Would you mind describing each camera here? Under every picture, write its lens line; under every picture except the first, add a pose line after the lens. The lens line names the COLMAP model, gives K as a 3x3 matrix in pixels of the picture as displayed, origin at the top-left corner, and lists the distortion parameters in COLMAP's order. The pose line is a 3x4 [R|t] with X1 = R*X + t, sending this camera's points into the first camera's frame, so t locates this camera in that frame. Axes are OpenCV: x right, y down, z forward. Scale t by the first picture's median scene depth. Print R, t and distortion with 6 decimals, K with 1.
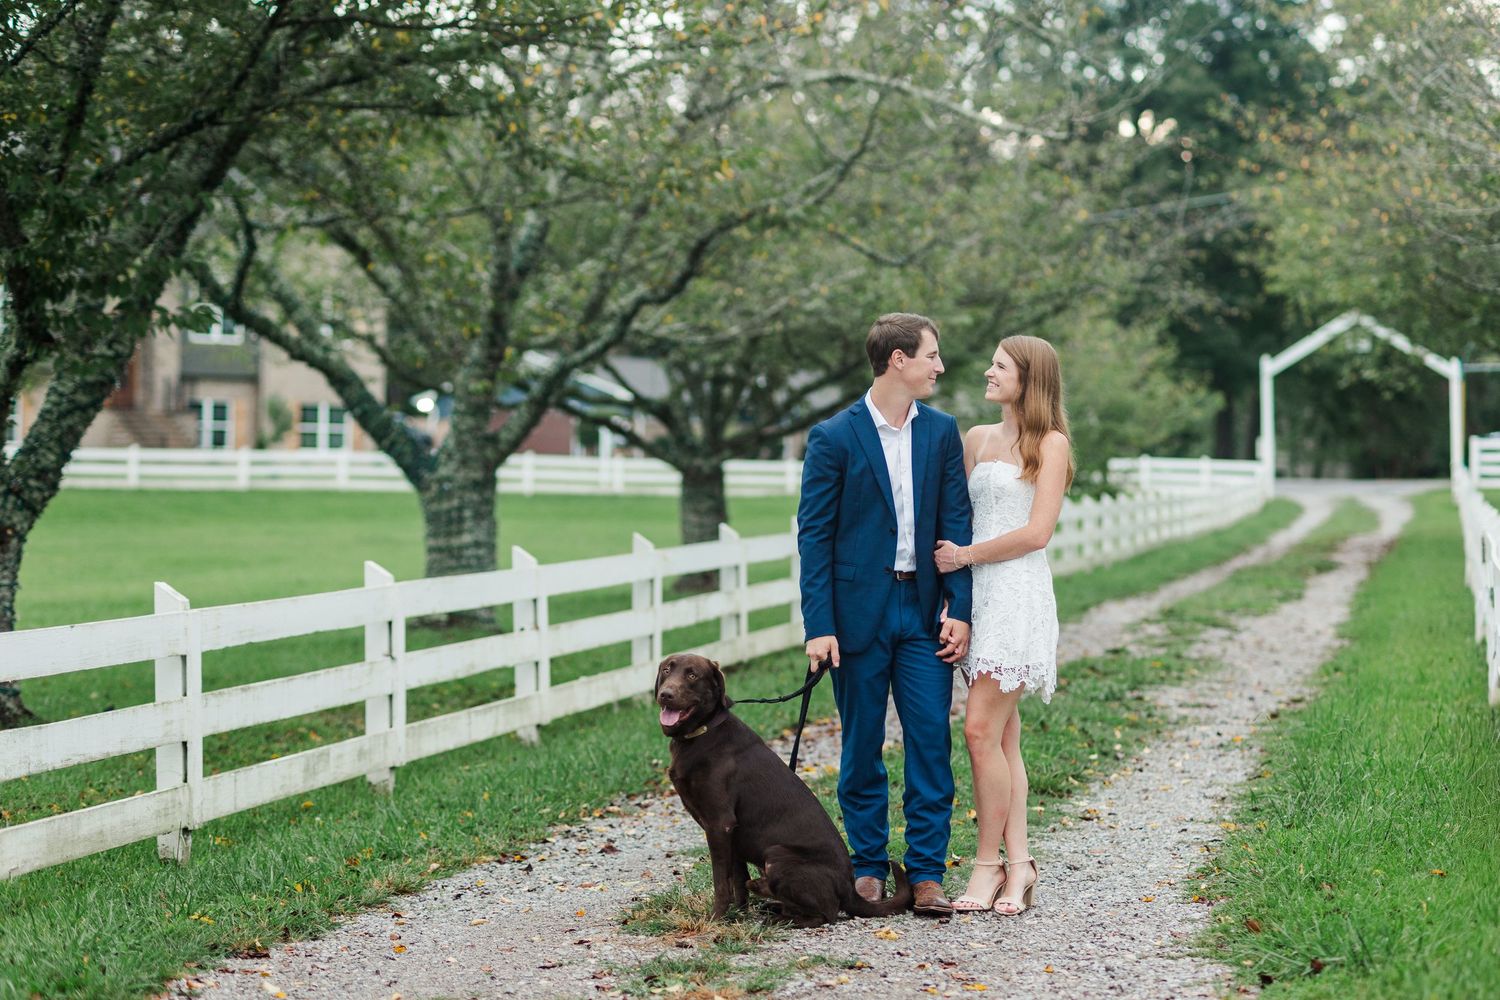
lens RADIAL K [[4056.9, 0, 751.2], [0, 4056.9, 505.8], [0, 0, 1]] dist [-0.171644, 0.000000]
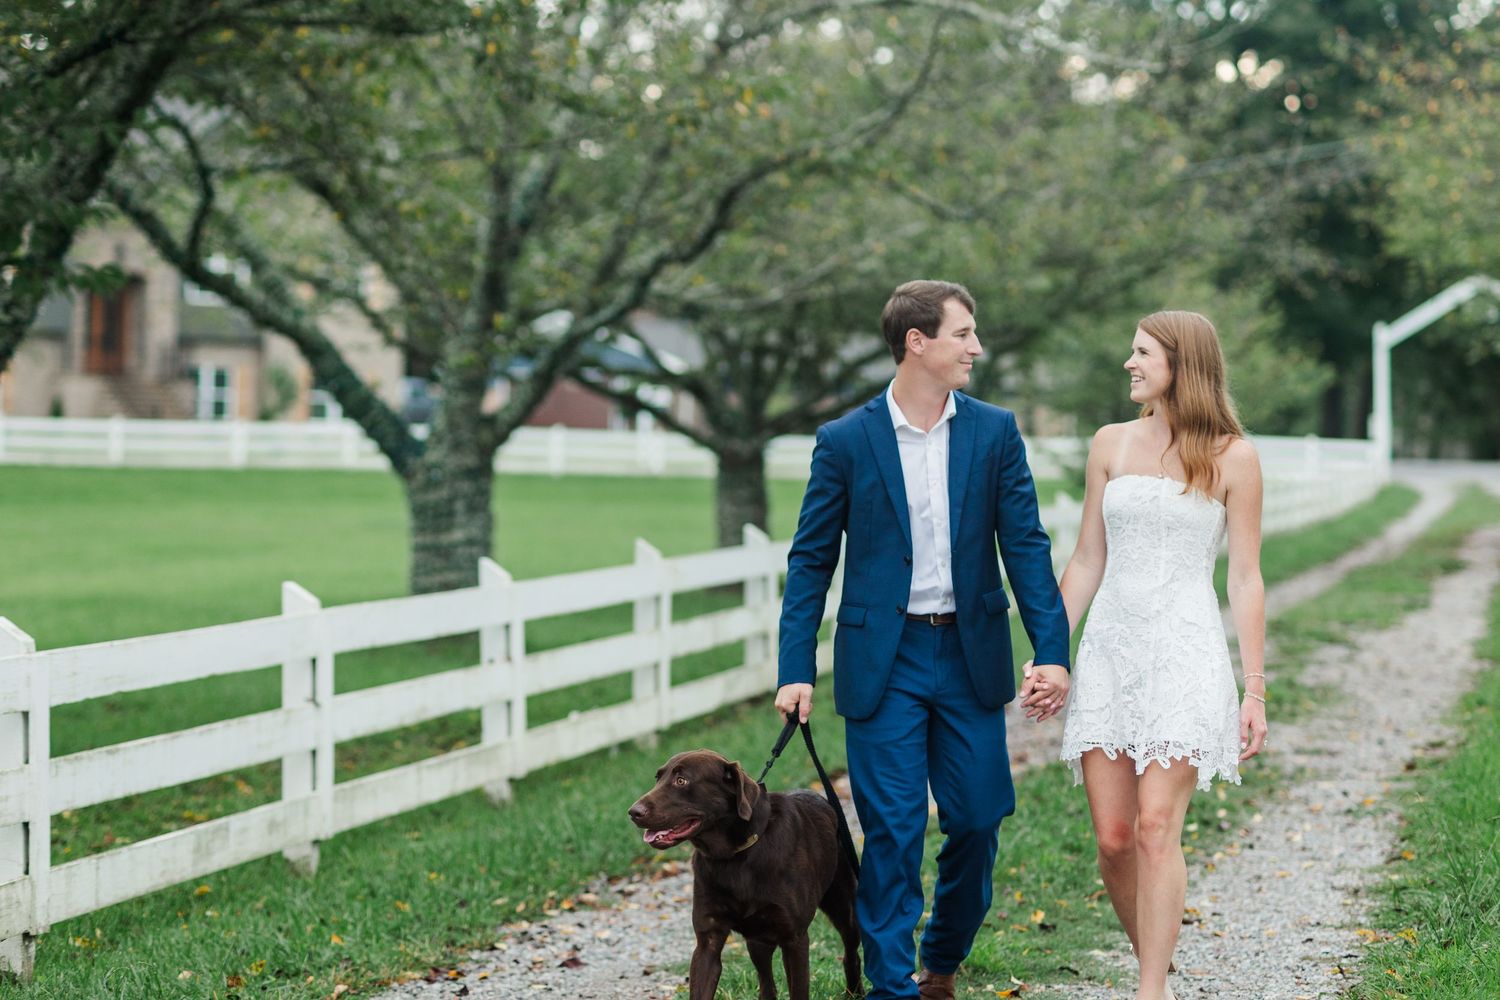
lens RADIAL K [[4056.9, 0, 748.4], [0, 4056.9, 492.5], [0, 0, 1]] dist [-0.171644, 0.000000]
pose [[0.999735, 0.006616, -0.022036, 0.010130], [-0.006465, 0.999955, 0.006951, -0.007384], [0.022081, -0.006806, 0.999733, 0.145140]]
